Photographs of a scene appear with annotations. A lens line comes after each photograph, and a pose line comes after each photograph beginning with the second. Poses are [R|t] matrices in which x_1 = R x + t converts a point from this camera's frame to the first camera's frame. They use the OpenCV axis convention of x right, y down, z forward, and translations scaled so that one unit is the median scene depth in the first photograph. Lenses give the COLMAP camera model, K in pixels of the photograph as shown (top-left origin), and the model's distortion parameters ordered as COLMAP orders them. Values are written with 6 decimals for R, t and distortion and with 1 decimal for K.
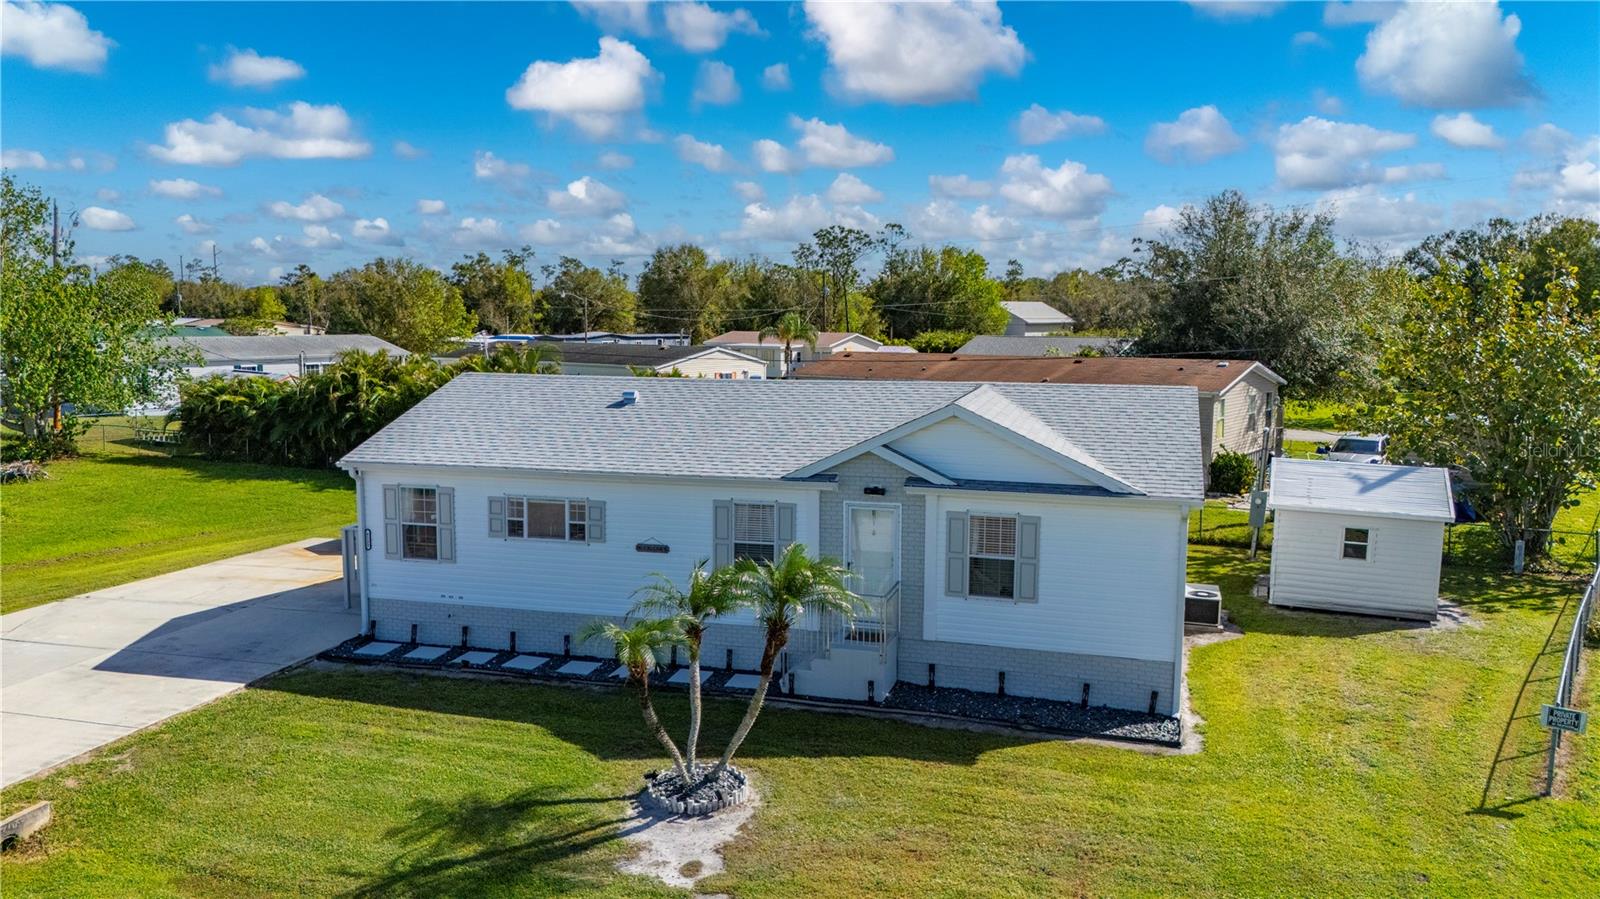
lens RADIAL K [[1176.1, 0, 800.0], [0, 1176.1, 449.5], [0, 0, 1]] dist [0.058795, -0.055686]
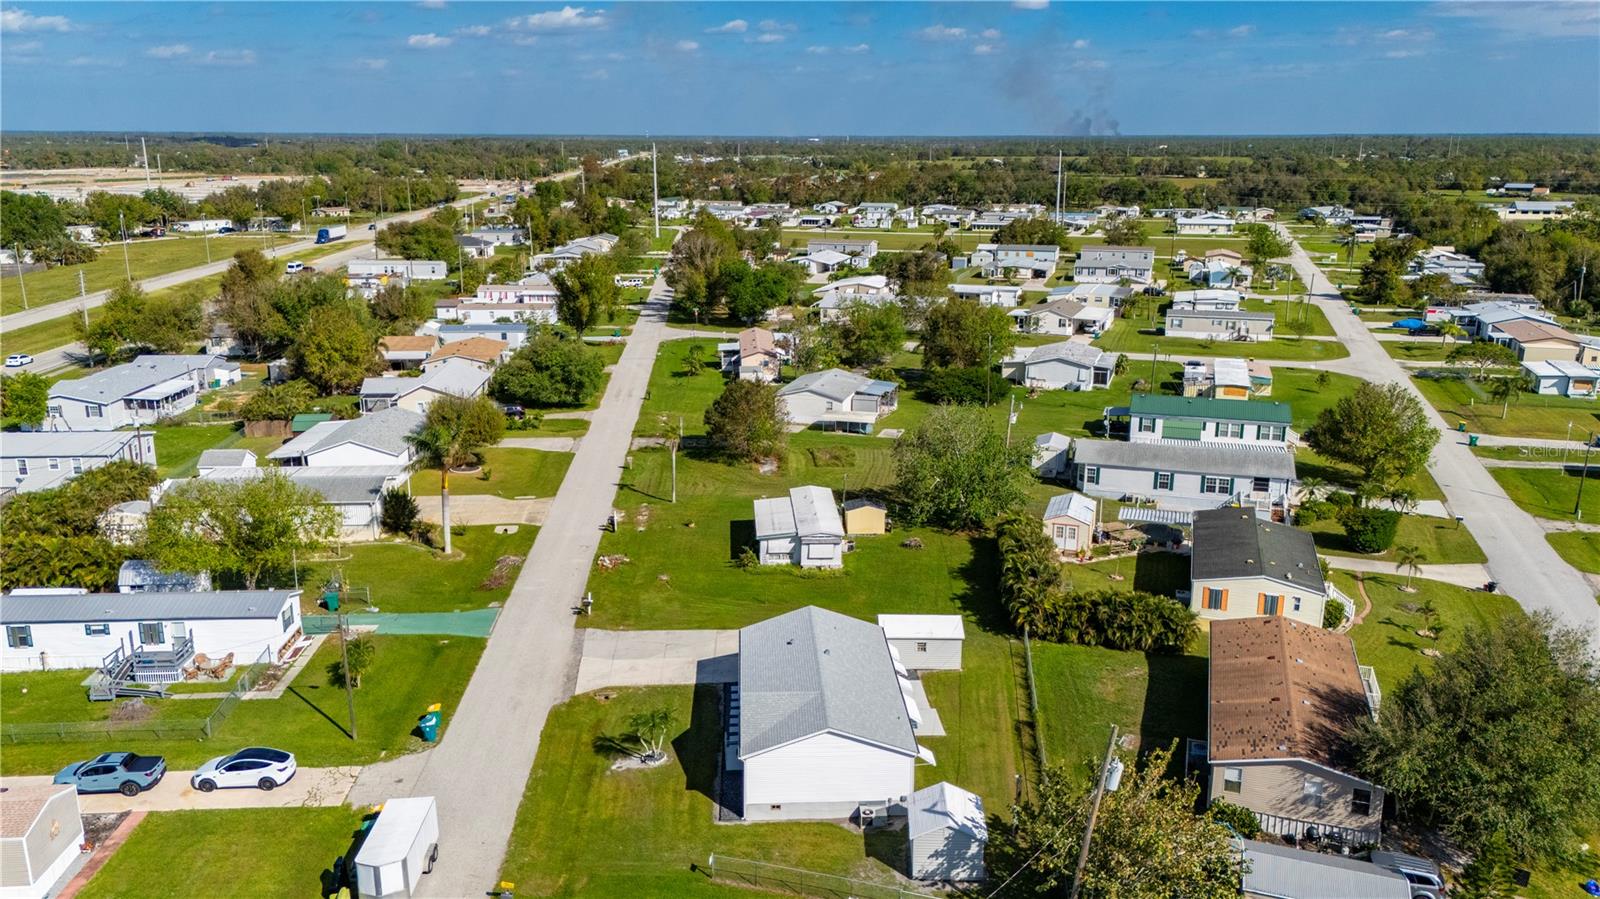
lens RADIAL K [[1202.5, 0, 813.2], [0, 1202.5, 447.7], [0, 0, 1]] dist [0.076415, -0.067917]
pose [[0.328063, 0.239119, -0.913891, 2.695412], [-0.114285, 0.970373, 0.212873, -1.255486], [0.937717, 0.034608, 0.345671, 0.027254]]
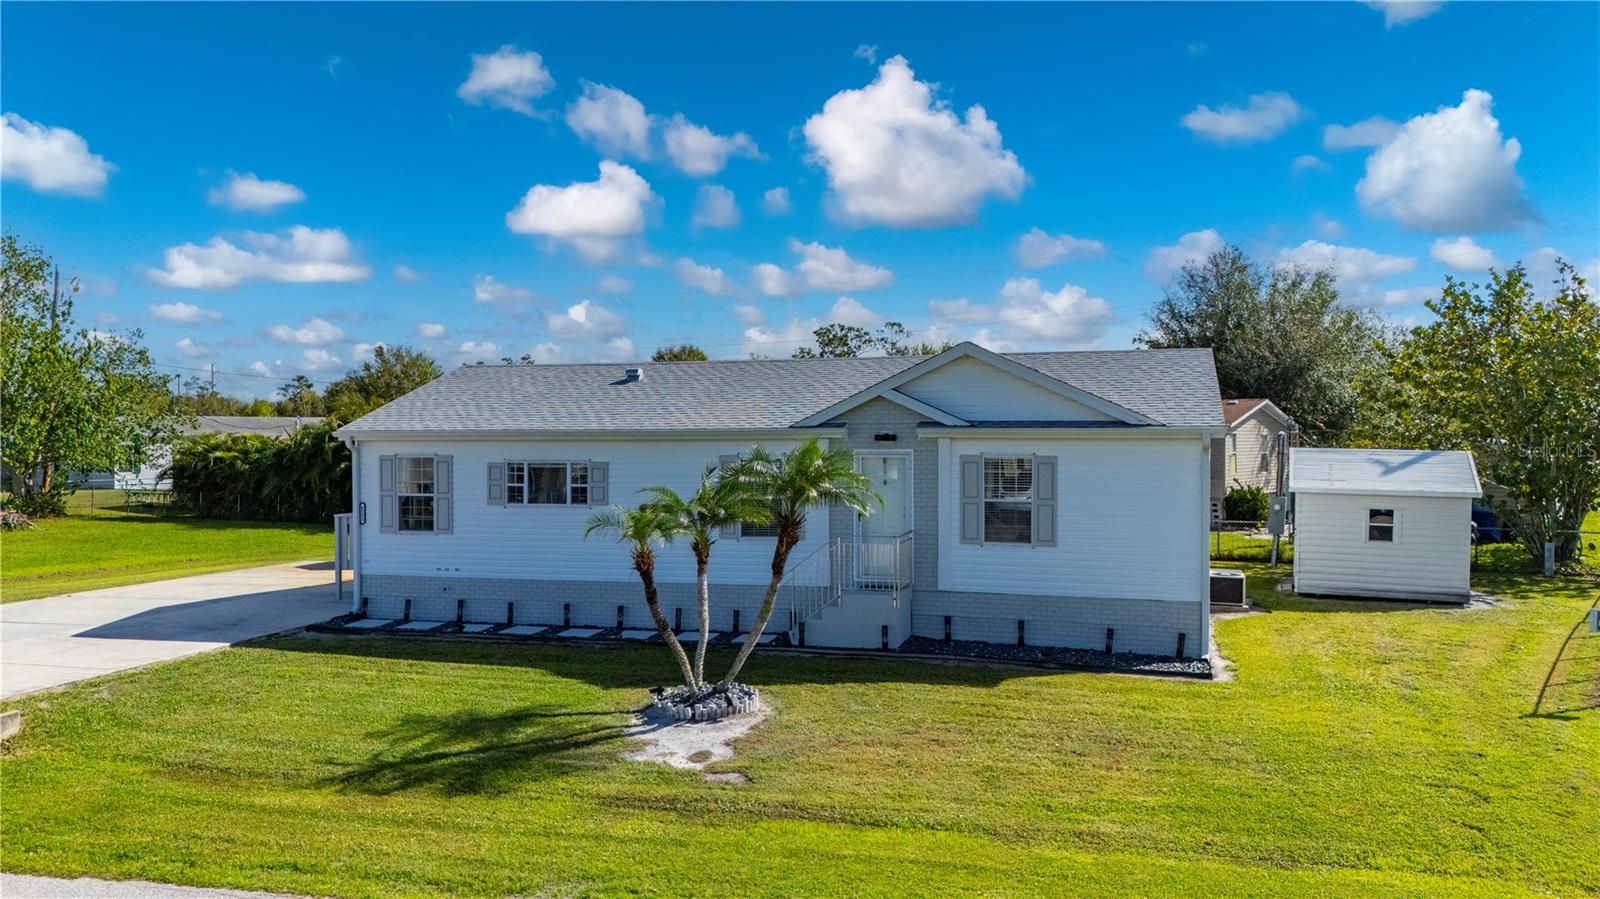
lens RADIAL K [[1193.0, 0, 800.0], [0, 1193.0, 449.5], [0, 0, 1]] dist [0.066545, -0.068739]
pose [[0.999974, -0.007143, 0.000426, -0.007192], [0.007148, 0.994418, -0.105274, 0.138154], [0.000329, 0.105274, 0.994443, 0.016961]]
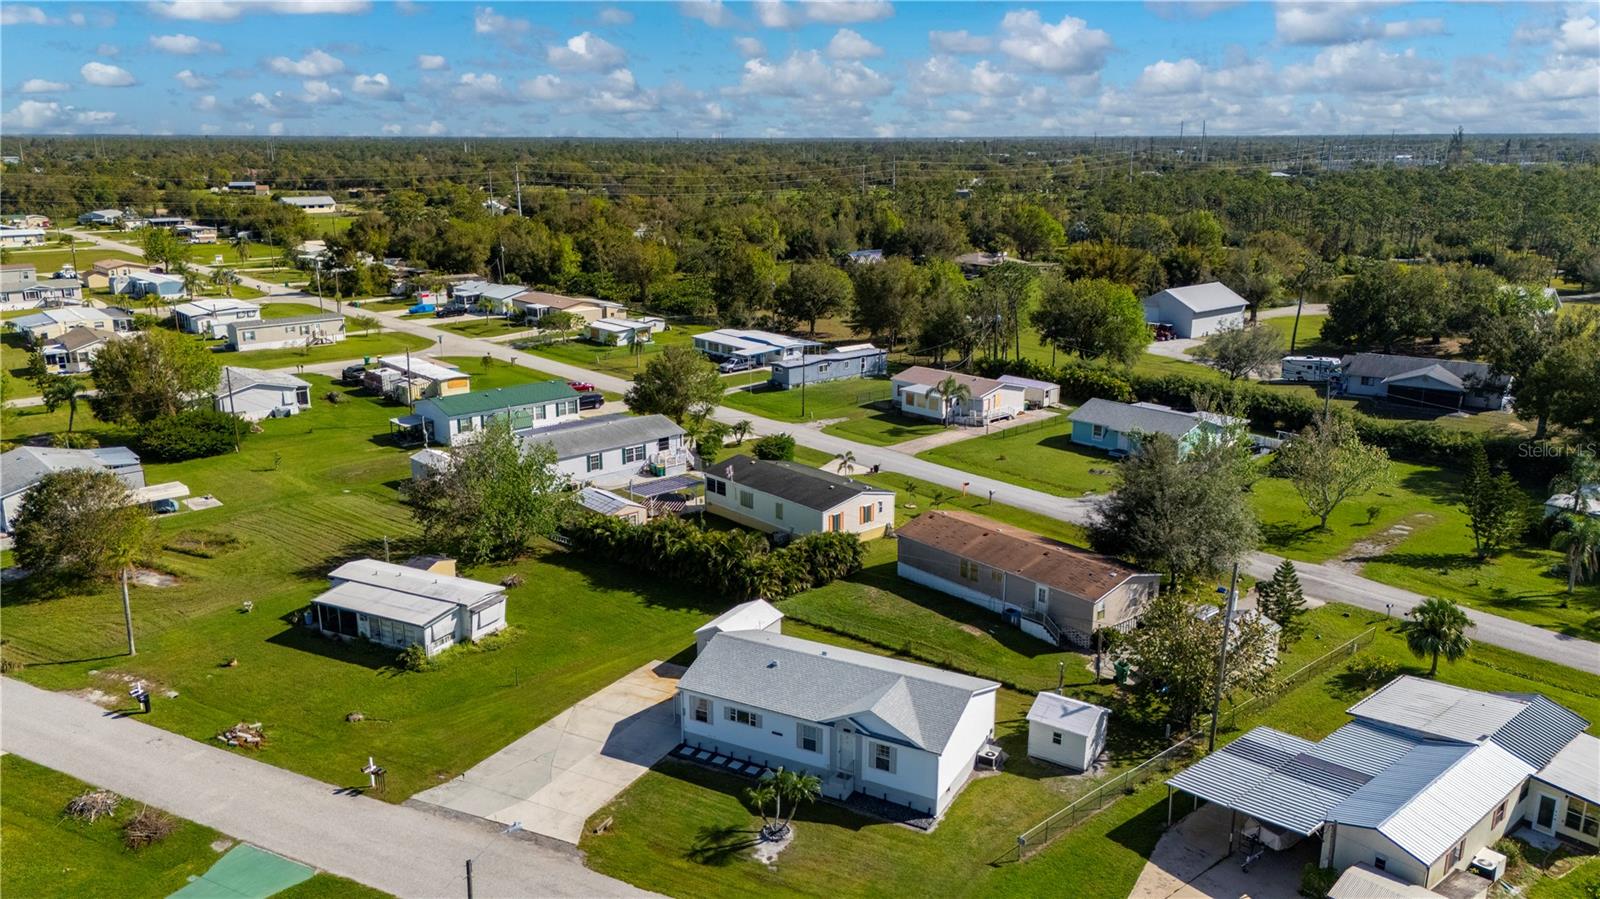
lens RADIAL K [[1188.1, 0, 800.0], [0, 1188.1, 449.5], [0, 0, 1]] dist [0.107615, -0.175862]
pose [[0.977709, 0.051750, -0.203490, 0.492360], [-0.022870, 0.989632, 0.141794, -1.026097], [0.208718, -0.133979, 0.968755, -1.755106]]
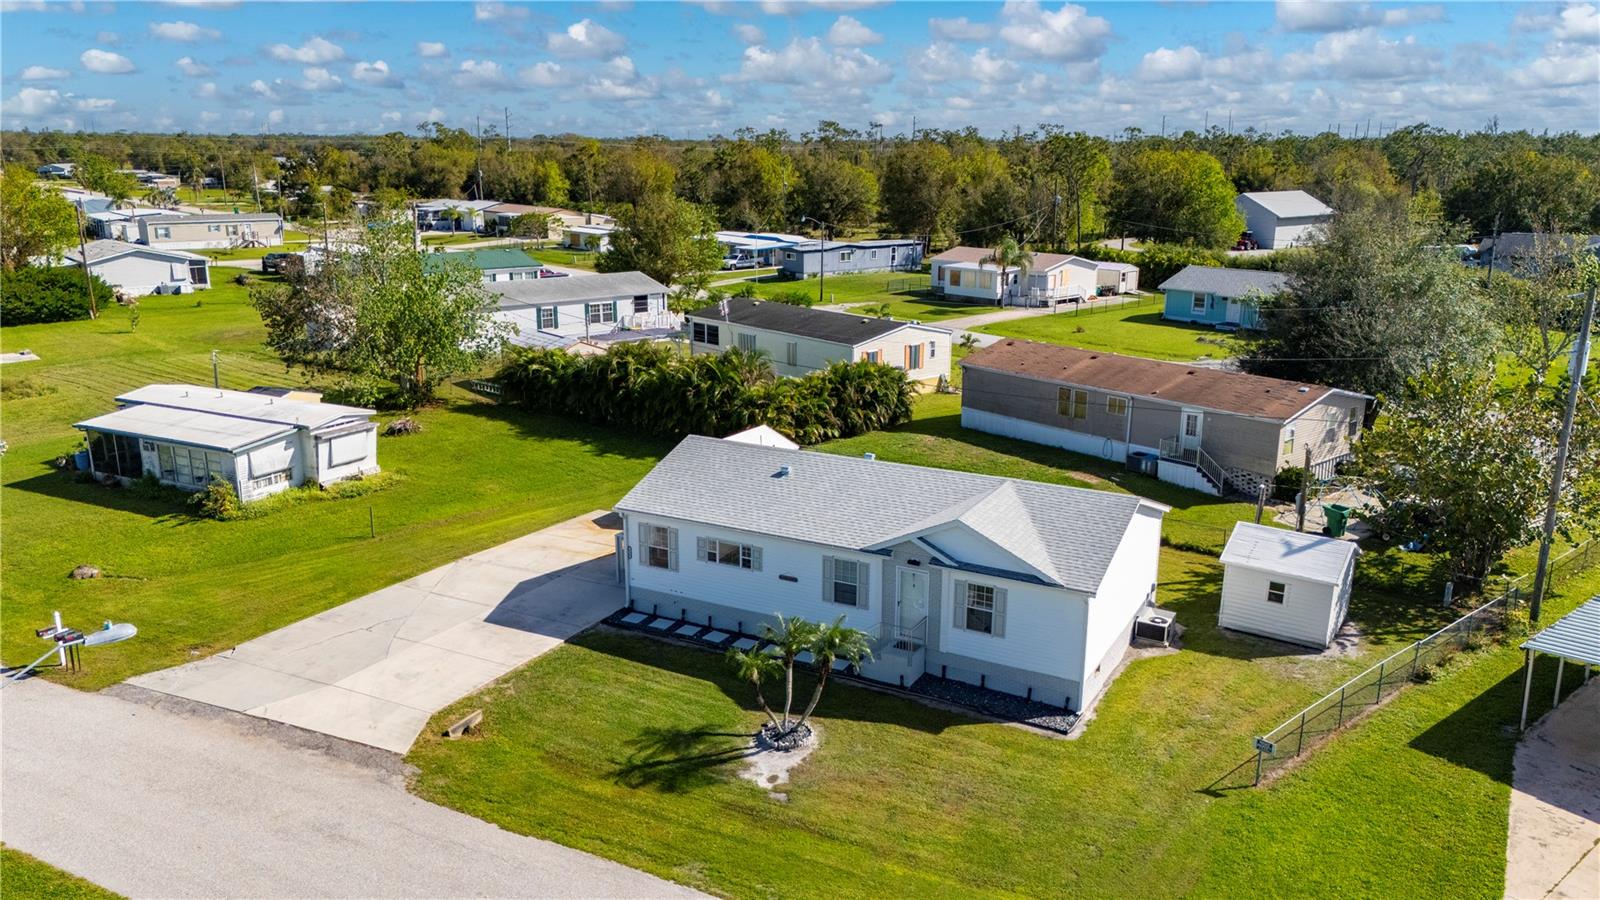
lens RADIAL K [[1202.5, 0, 813.2], [0, 1202.5, 448.2], [0, 0, 1]] dist [0.076415, -0.067917]
pose [[0.977727, 0.053927, -0.202834, 0.242386], [-0.027063, 0.990752, 0.132956, -0.323358], [0.208128, -0.124505, 0.970145, -0.620556]]
